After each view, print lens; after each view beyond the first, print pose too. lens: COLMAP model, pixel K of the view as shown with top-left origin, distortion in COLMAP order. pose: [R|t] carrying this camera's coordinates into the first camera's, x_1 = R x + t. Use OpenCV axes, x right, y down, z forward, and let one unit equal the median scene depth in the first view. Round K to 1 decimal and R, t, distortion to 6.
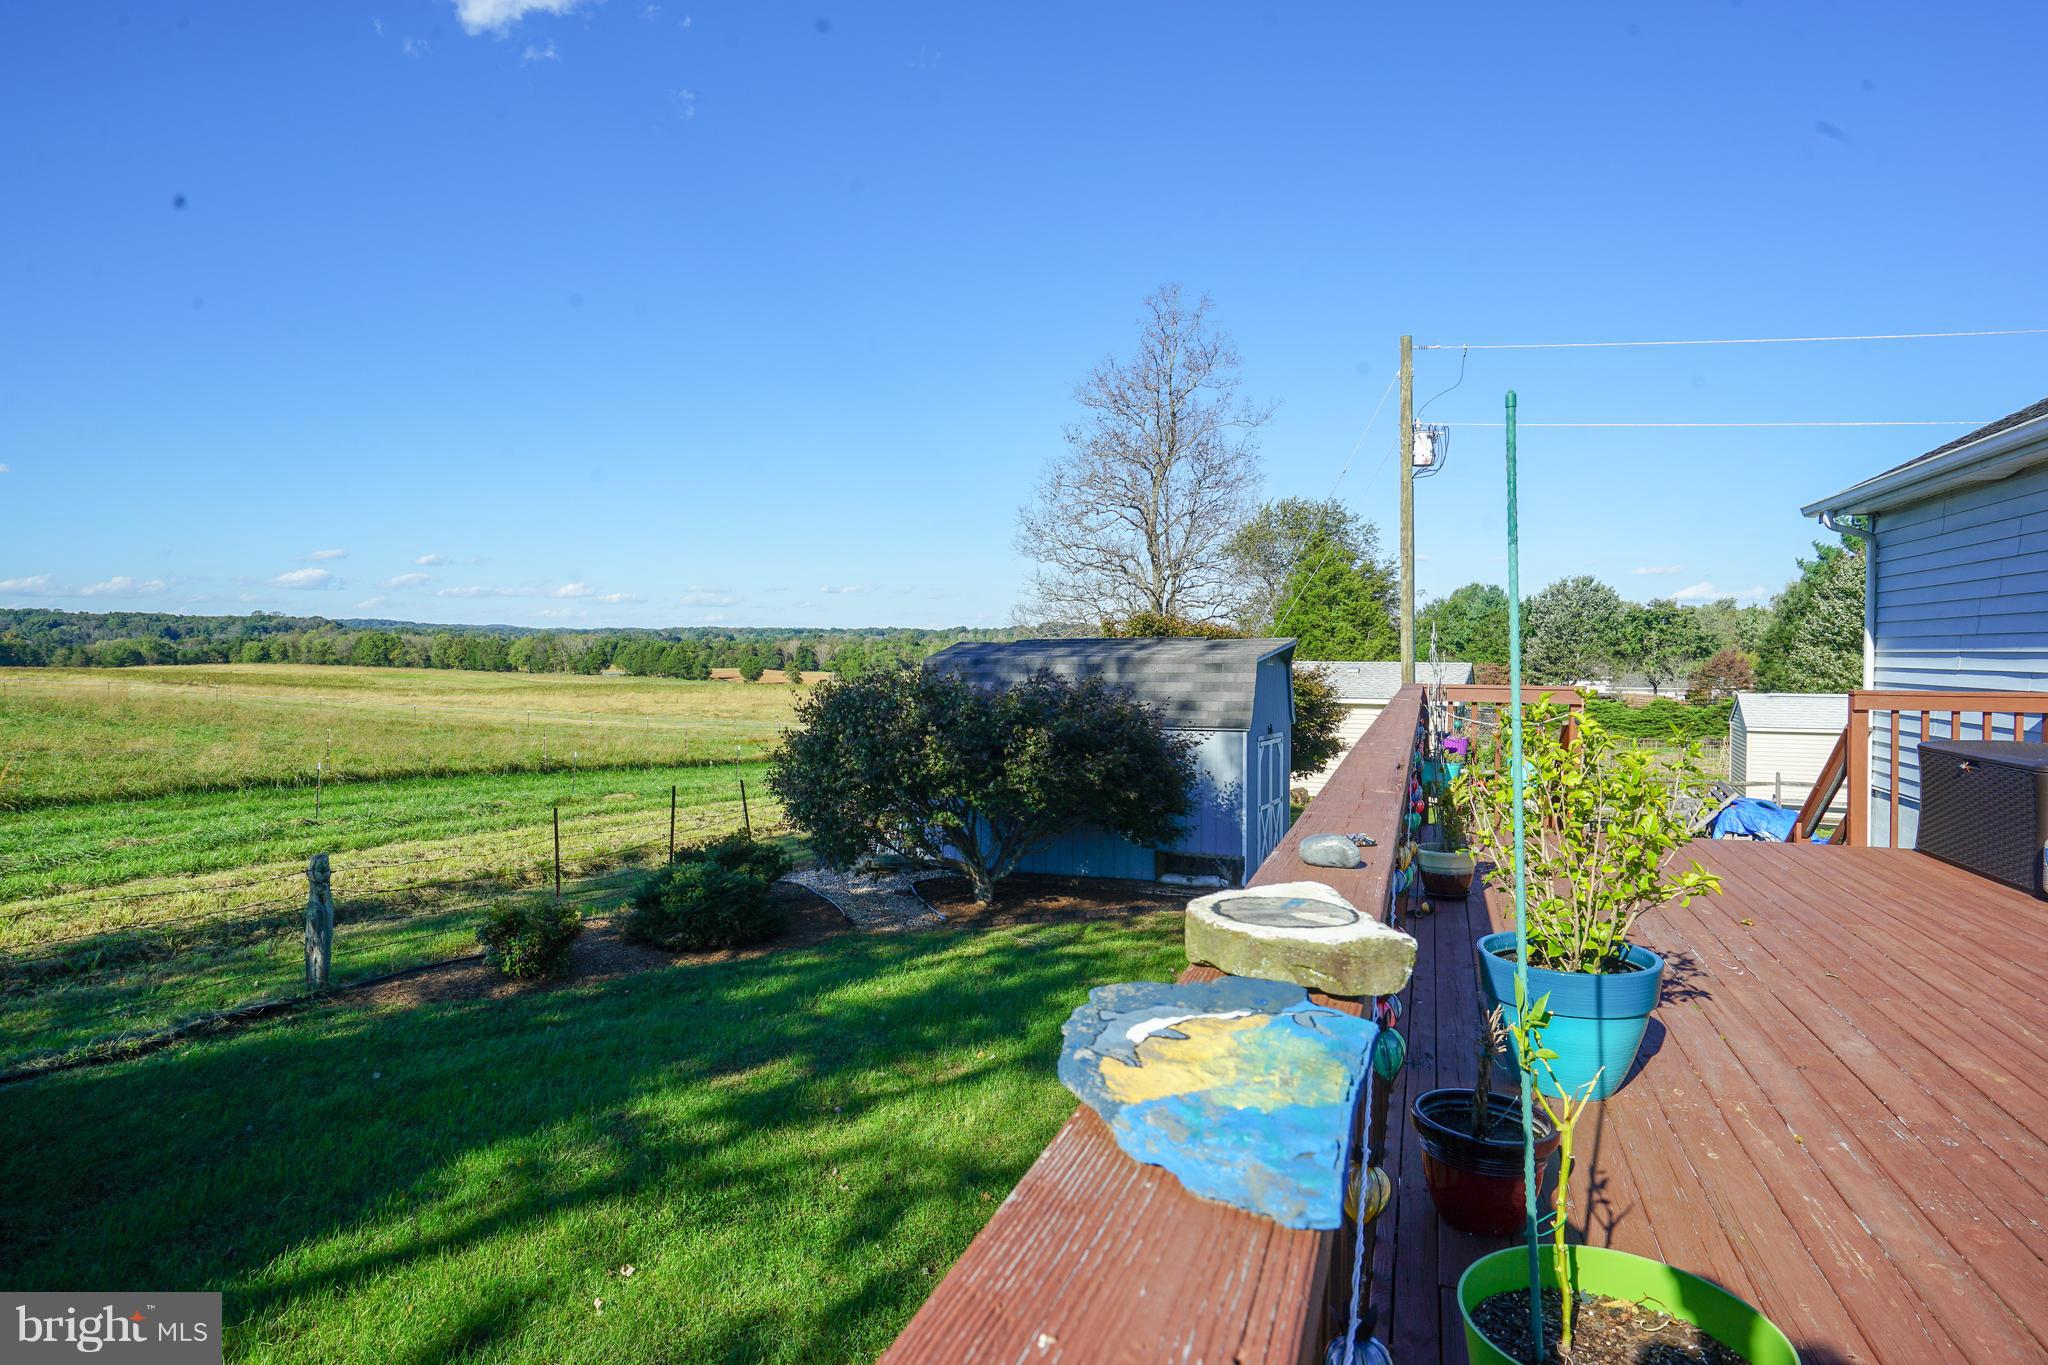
lens RADIAL K [[1160.9, 0, 1028.5], [0, 1160.9, 681.6], [0, 0, 1]] dist [-0.003820, 0.001705]
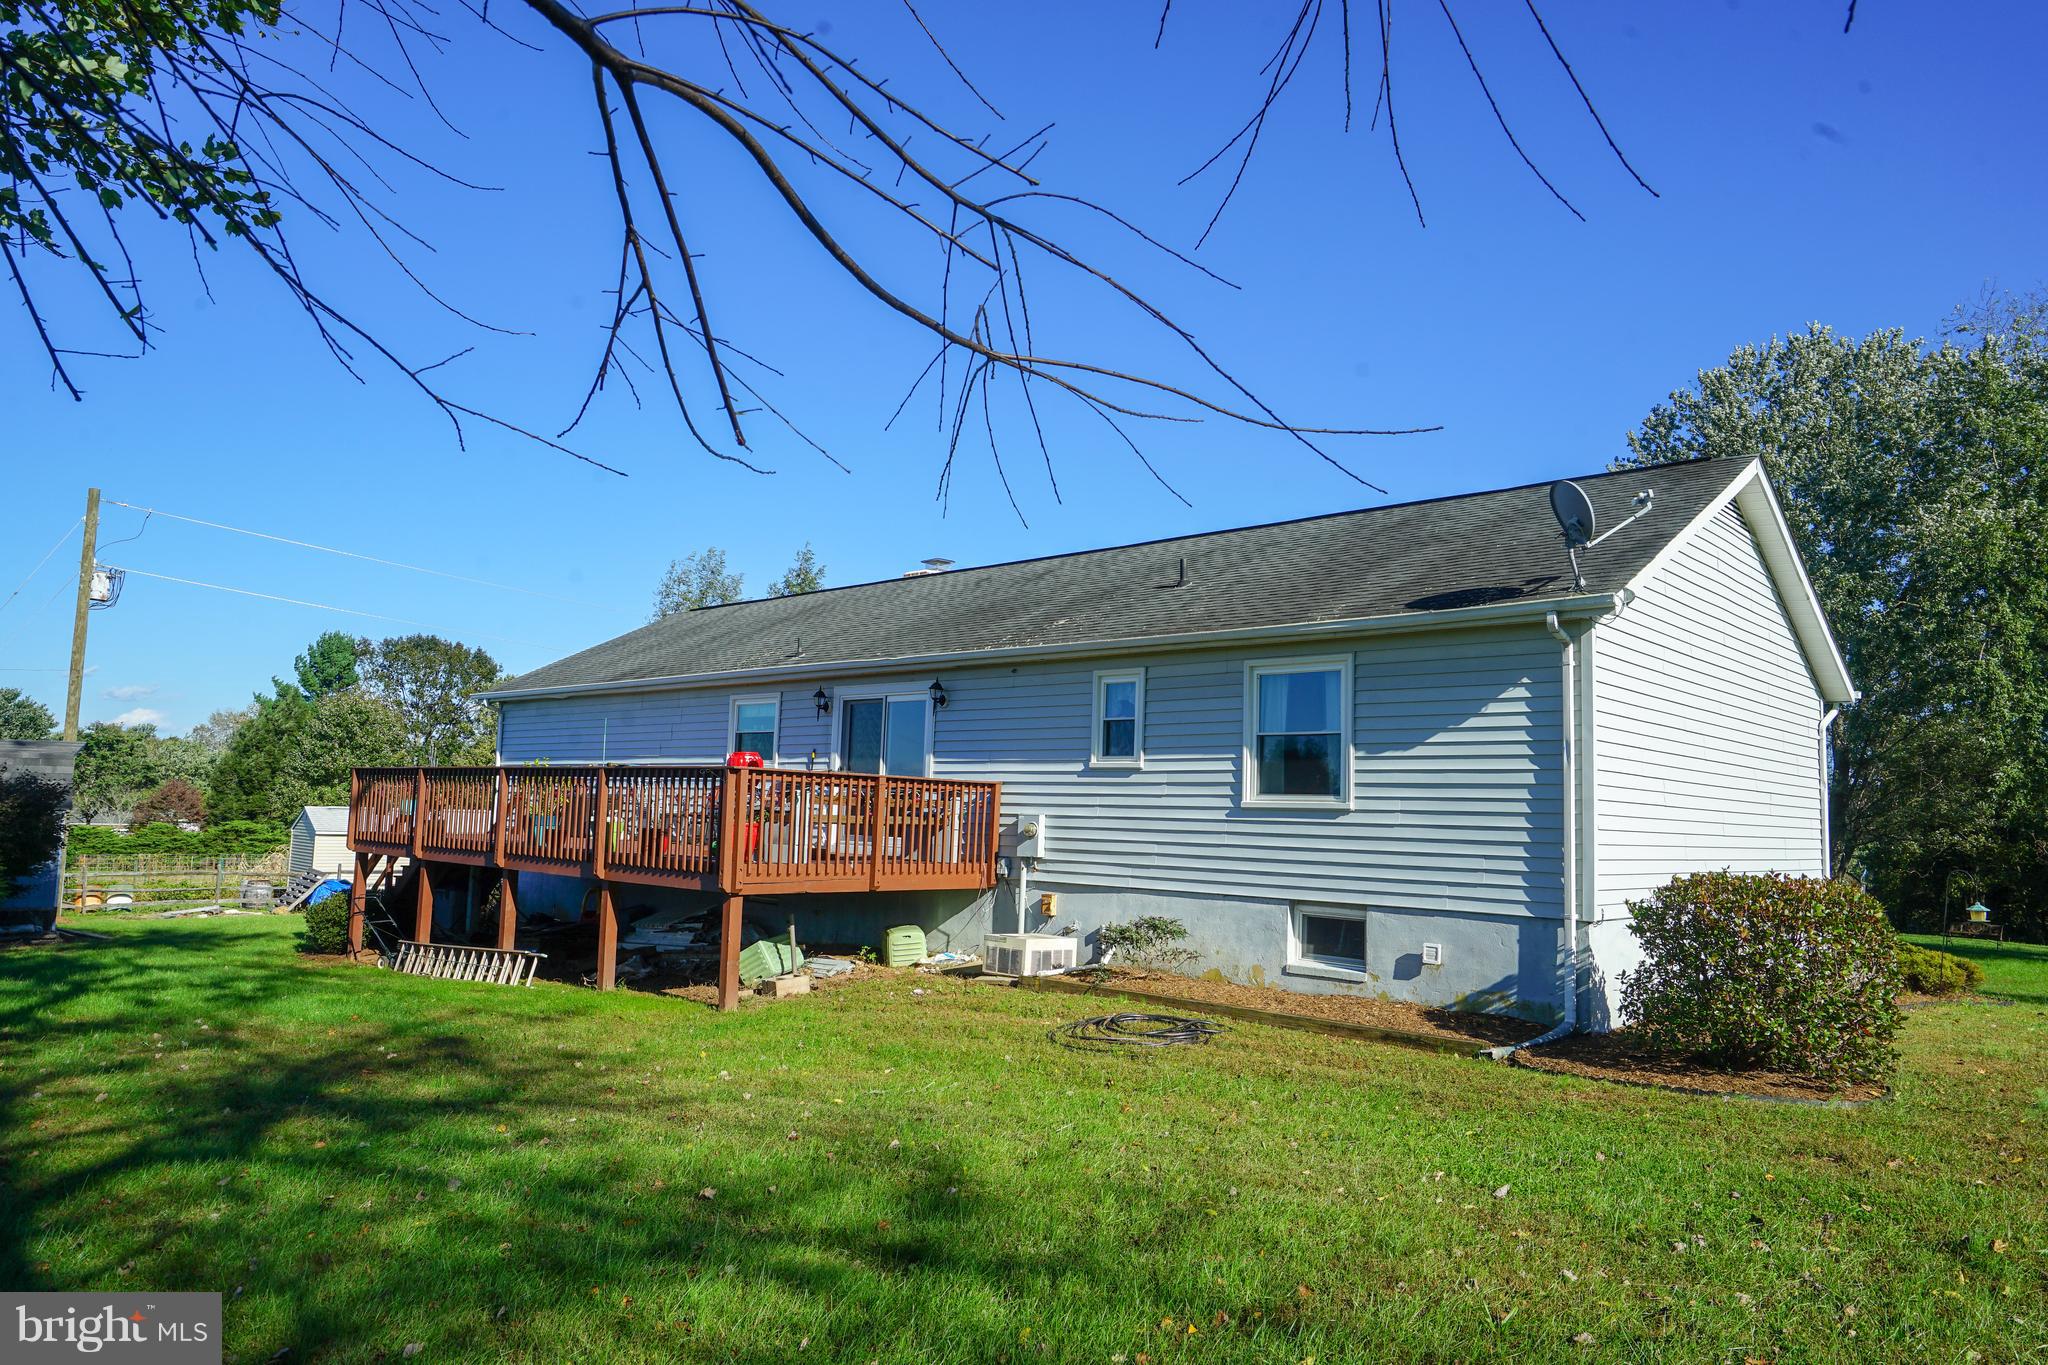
lens RADIAL K [[1325.3, 0, 1024.7], [0, 1325.3, 684.0], [0, 0, 1]] dist [0.005240, 0.003324]
pose [[0.411920, 0.102525, 0.905434, -0.120143], [-0.006881, 0.993972, -0.109420, 0.009298], [-0.911194, 0.038841, 0.410143, -0.098482]]
